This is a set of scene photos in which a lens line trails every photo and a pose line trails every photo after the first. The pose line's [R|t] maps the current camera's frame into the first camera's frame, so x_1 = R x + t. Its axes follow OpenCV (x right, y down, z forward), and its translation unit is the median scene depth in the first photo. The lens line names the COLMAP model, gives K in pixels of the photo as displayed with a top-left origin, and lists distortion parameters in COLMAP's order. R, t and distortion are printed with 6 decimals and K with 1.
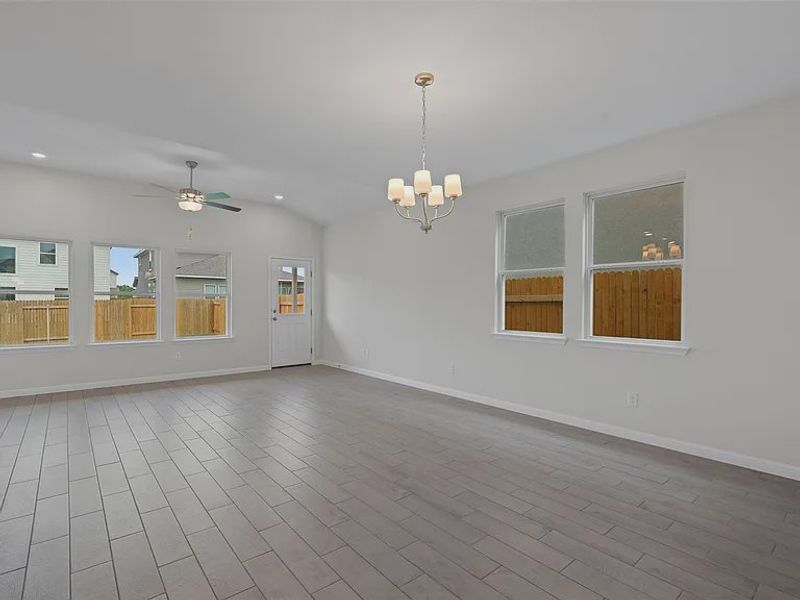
lens RADIAL K [[405.2, 0, 400.0], [0, 405.2, 300.0], [0, 0, 1]] dist [-0.003623, -0.000321]
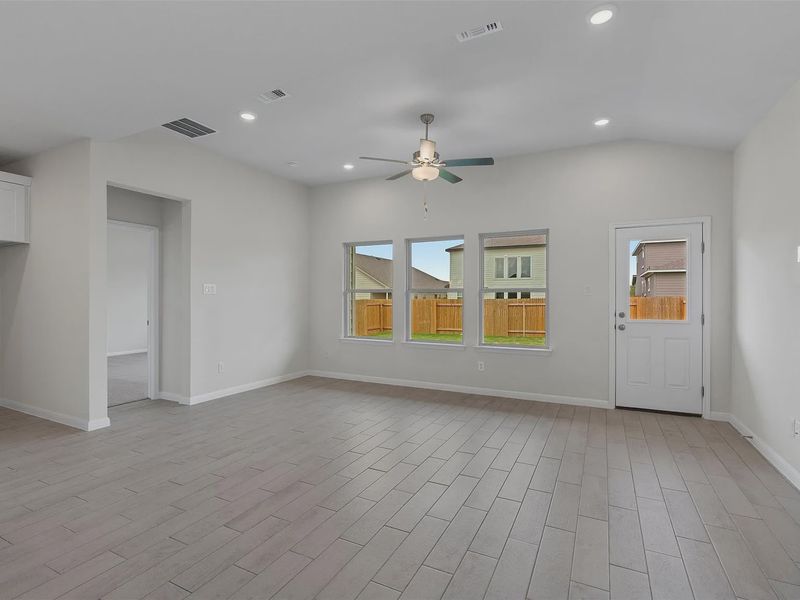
lens RADIAL K [[405.2, 0, 400.0], [0, 405.2, 300.0], [0, 0, 1]] dist [-0.003623, -0.000321]
pose [[0.404650, -0.003313, -0.914466, 0.112580], [0.005982, 0.999982, -0.000976, 0.004256], [0.914452, -0.005076, 0.404662, 0.449035]]
